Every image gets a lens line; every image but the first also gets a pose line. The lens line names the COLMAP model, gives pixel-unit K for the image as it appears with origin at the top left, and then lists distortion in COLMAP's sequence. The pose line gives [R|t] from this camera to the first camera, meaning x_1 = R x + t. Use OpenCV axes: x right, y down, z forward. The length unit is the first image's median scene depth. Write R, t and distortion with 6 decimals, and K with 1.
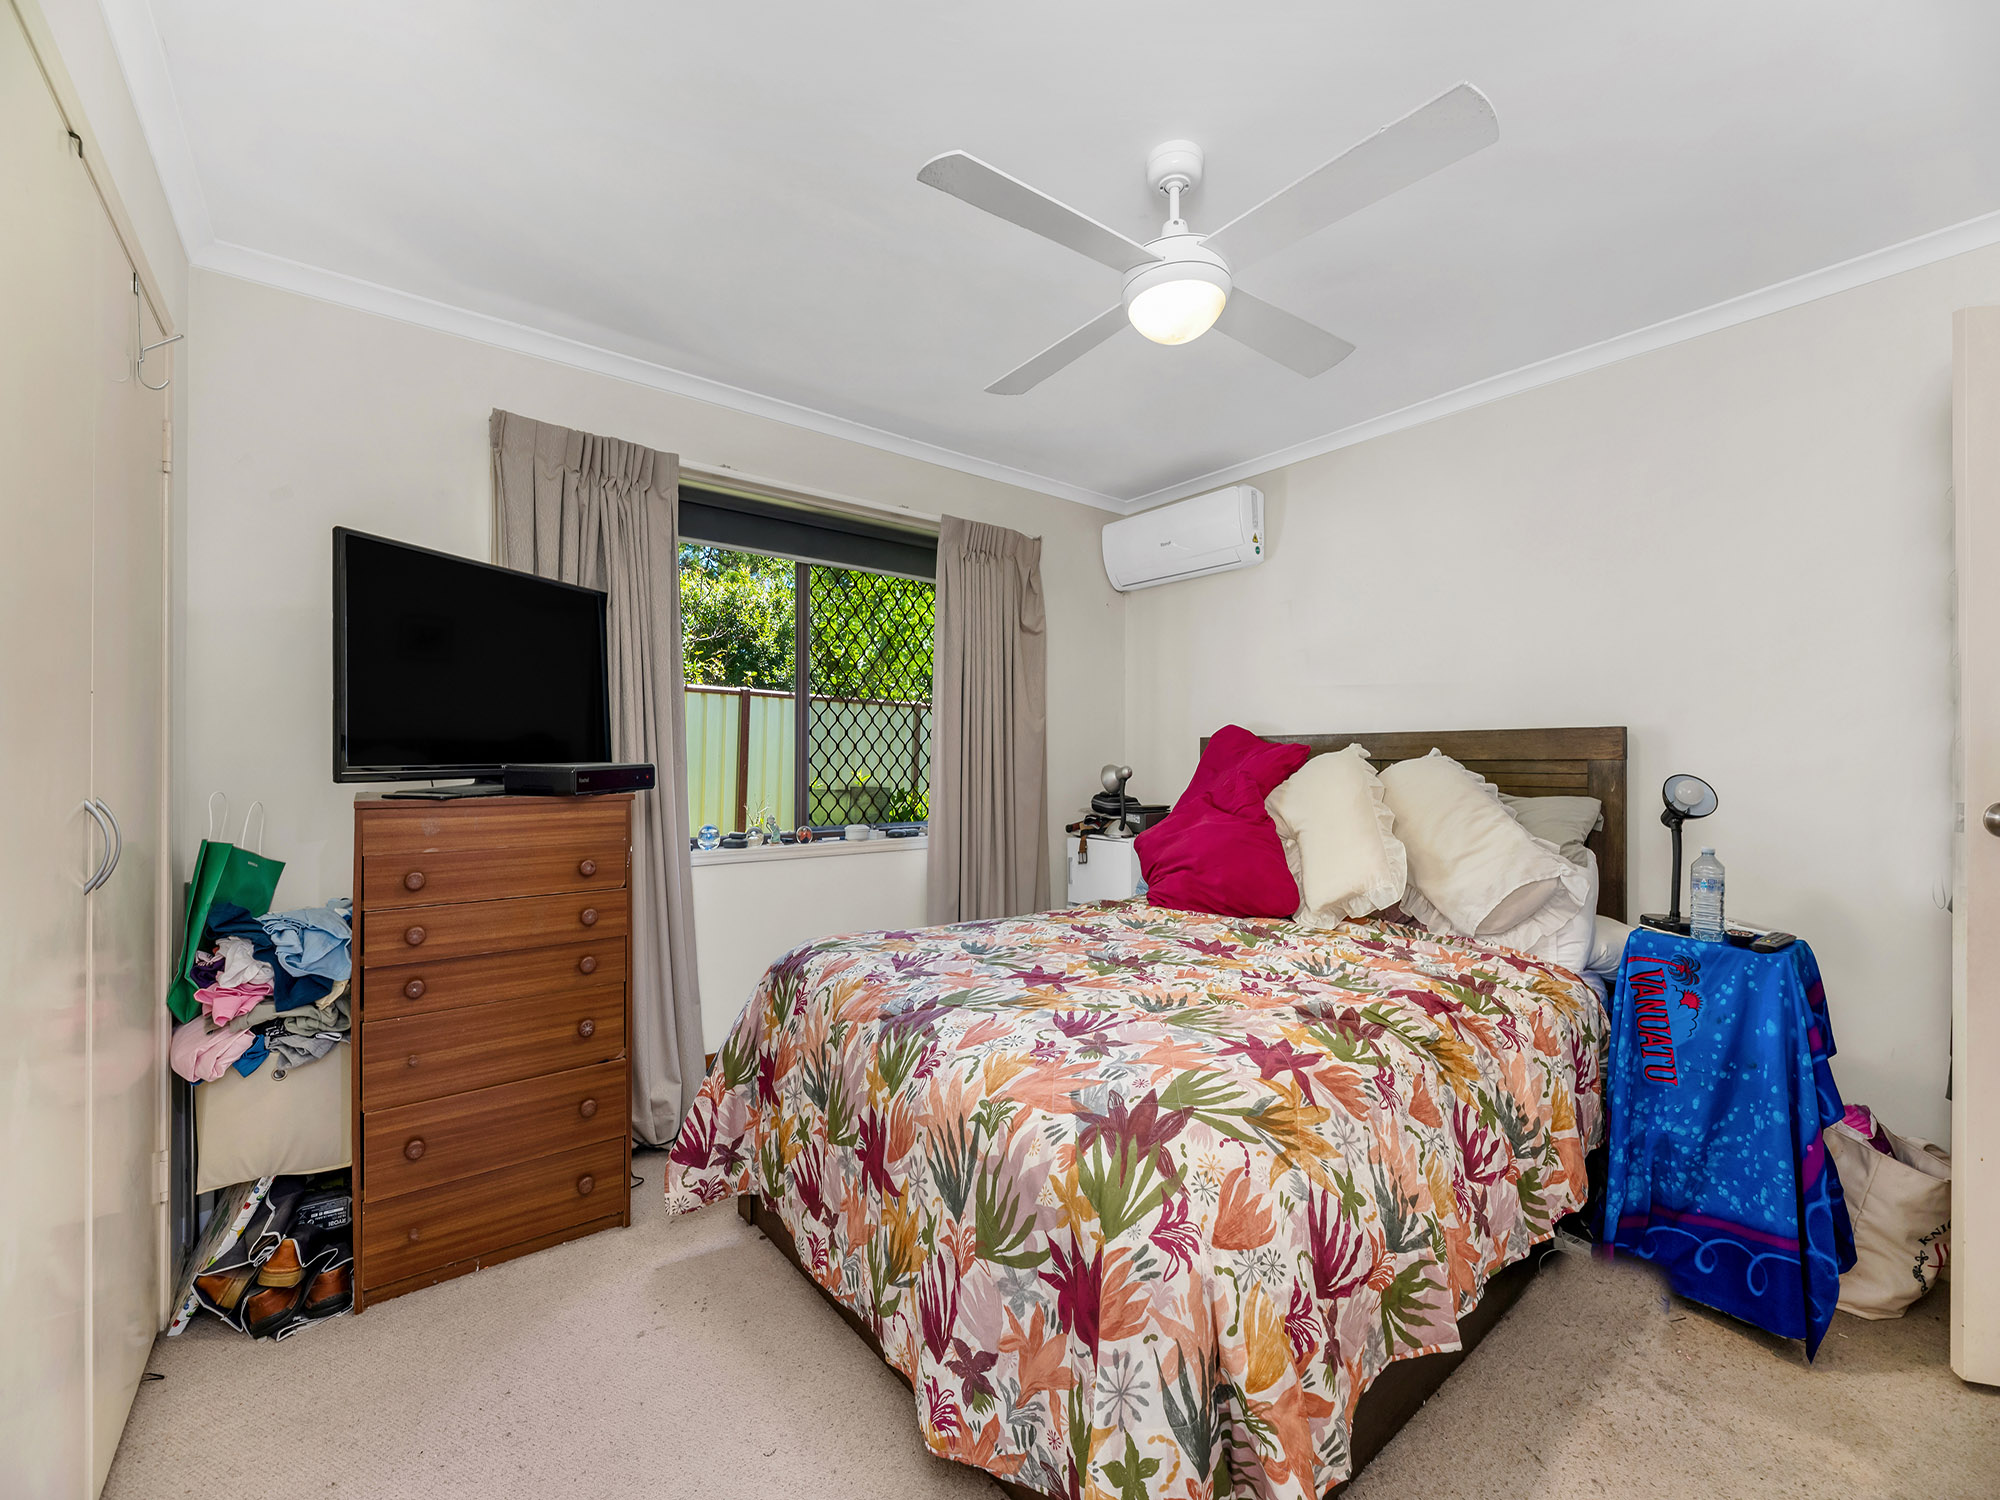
lens RADIAL K [[812.0, 0, 1001.8], [0, 812.0, 753.5], [0, 0, 1]] dist [0.001588, -0.000277]
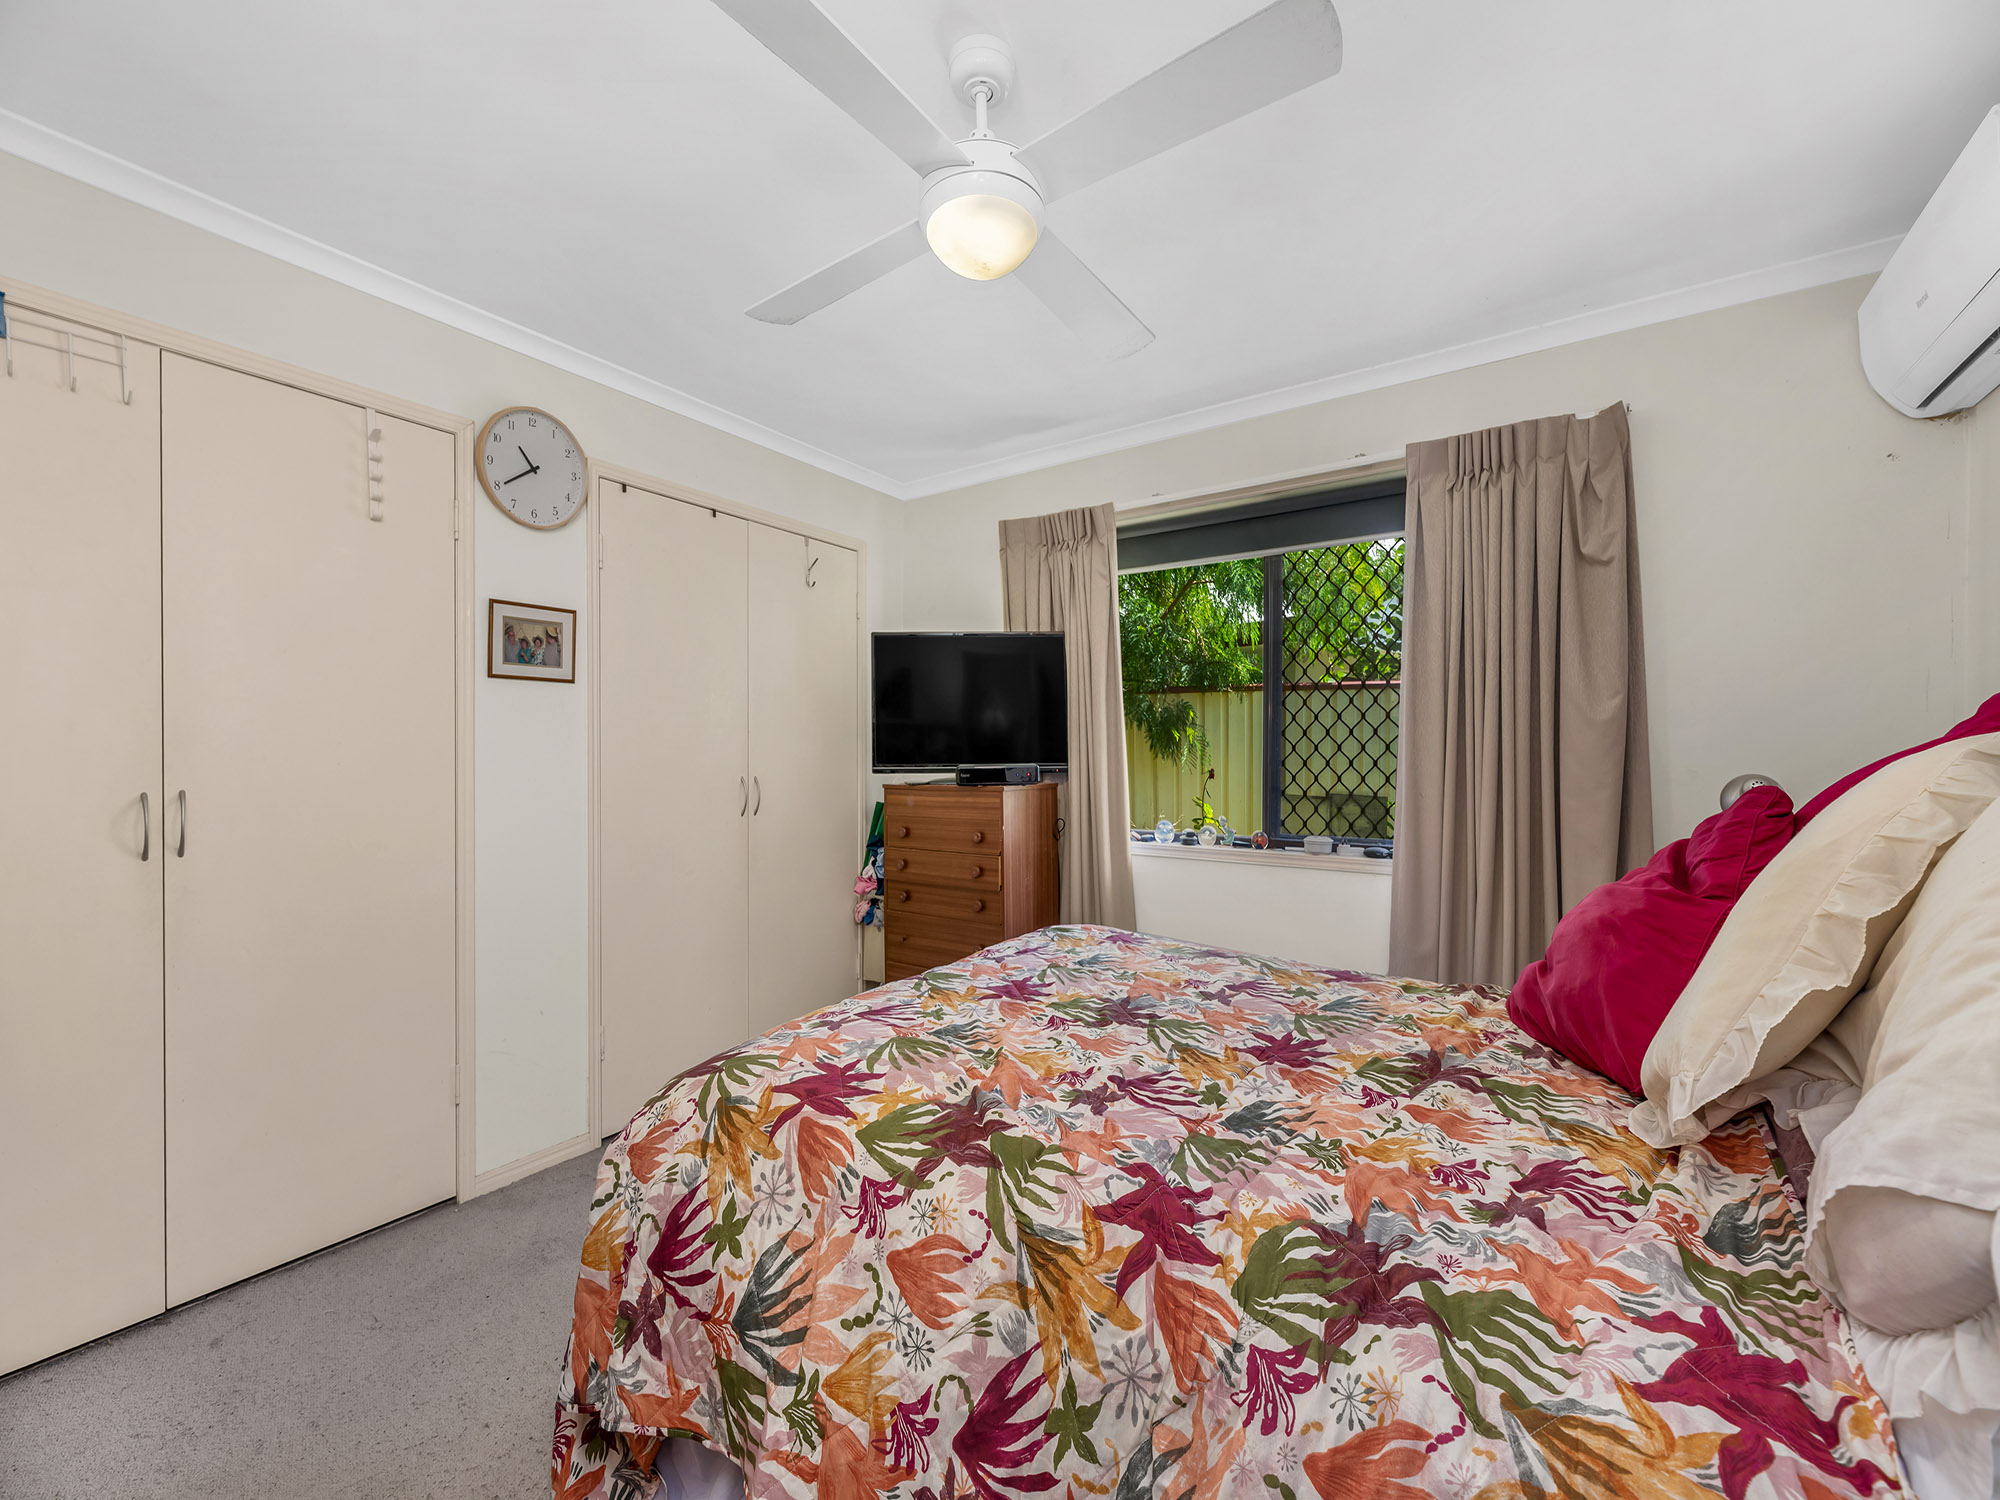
lens RADIAL K [[812.0, 0, 1002.7], [0, 812.0, 760.3], [0, 0, 1]] dist [0.001588, -0.000277]
pose [[0.290857, -0.000586, -0.956766, 0.995969], [0.003450, 0.999994, 0.000436, 0.006531], [0.956760, -0.003427, 0.290857, 0.734136]]
